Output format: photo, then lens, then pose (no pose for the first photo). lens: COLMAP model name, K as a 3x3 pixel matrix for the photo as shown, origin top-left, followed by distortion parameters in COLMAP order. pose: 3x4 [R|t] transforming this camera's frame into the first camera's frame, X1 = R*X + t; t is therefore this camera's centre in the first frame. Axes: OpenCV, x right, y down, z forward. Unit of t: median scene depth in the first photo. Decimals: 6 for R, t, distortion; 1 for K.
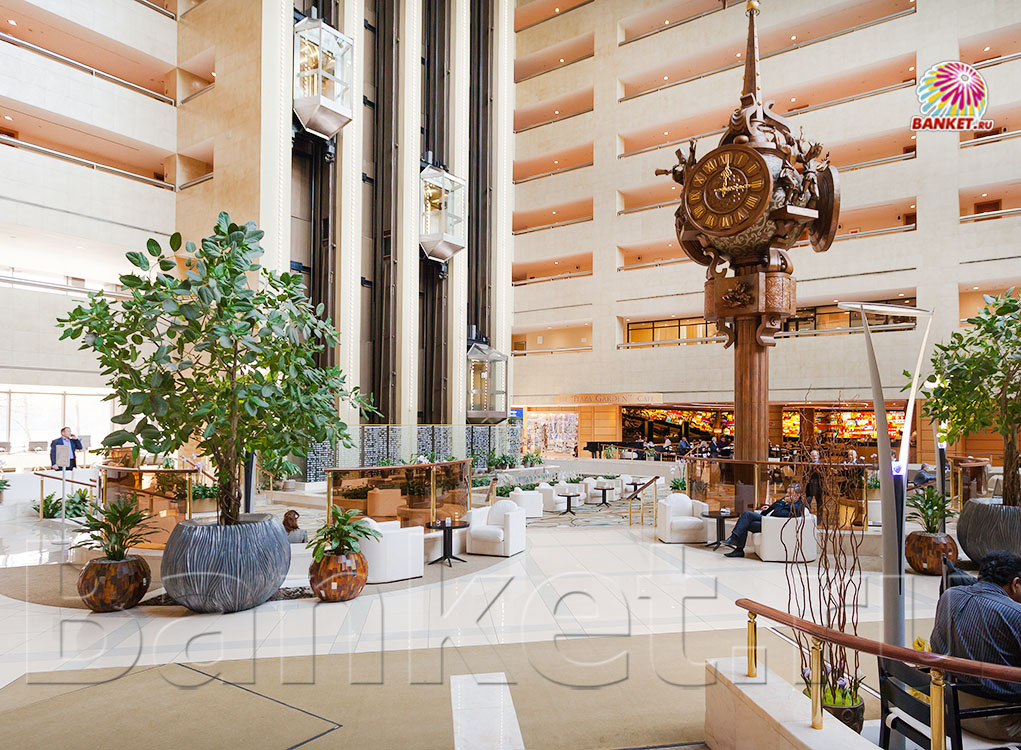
lens RADIAL K [[667.3, 0, 562.9], [0, 667.3, 401.2], [0, 0, 1]] dist [0.028486, 0.005679]
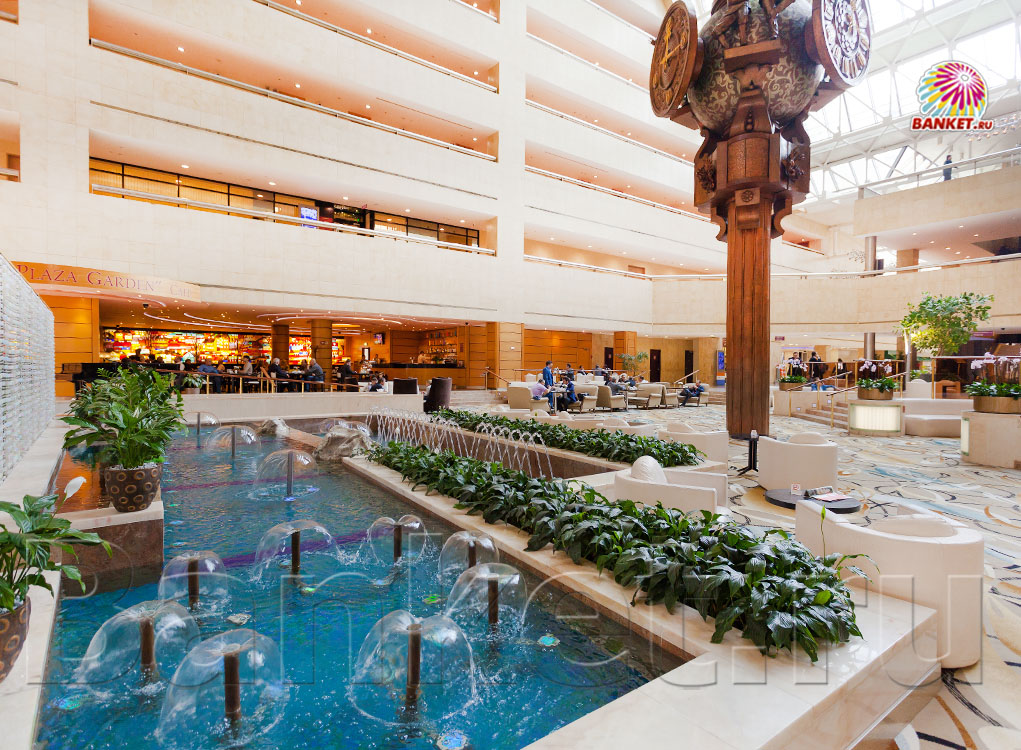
lens RADIAL K [[551.7, 0, 514.9], [0, 551.7, 375.3], [0, 0, 1]] dist [0.003548, 0.002439]
pose [[0.316577, -0.014752, 0.948452, -0.319711], [-0.036104, 0.998967, 0.027588, 0.059988], [-0.947880, -0.042977, 0.315717, 0.724896]]
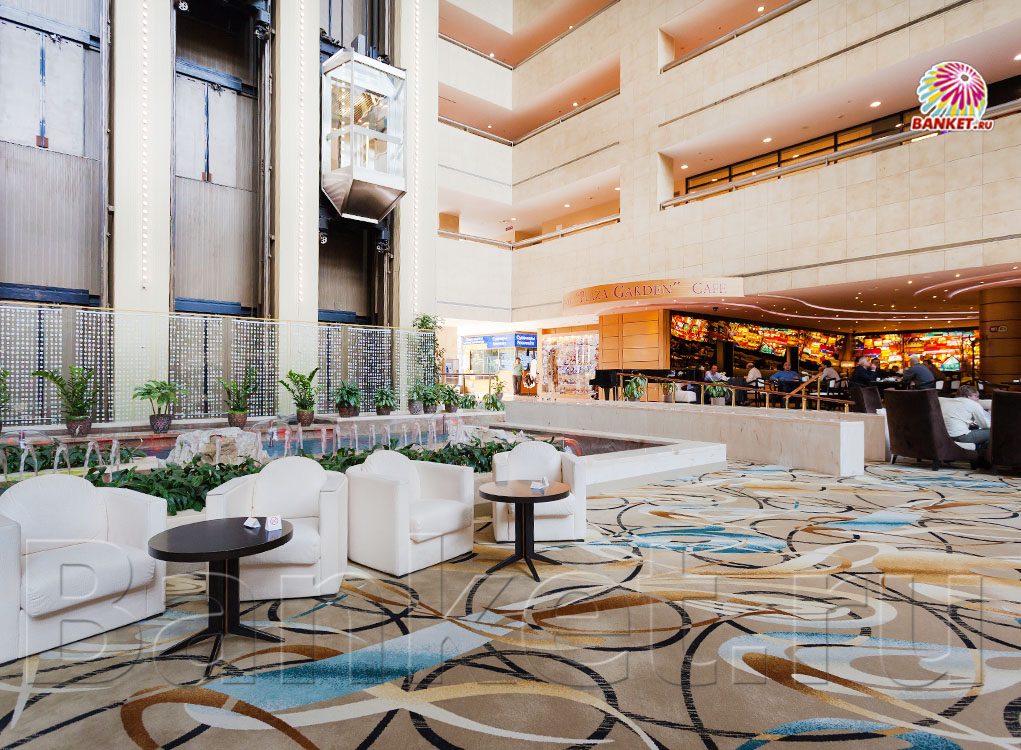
lens RADIAL K [[565.6, 0, 515.0], [0, 565.6, 375.2], [0, 0, 1]] dist [0.001267, 0.001781]
pose [[0.961536, -0.004154, -0.274646, 0.128114], [0.011034, 0.999663, 0.023512, 0.068204], [0.274456, -0.025639, 0.961258, 0.679661]]
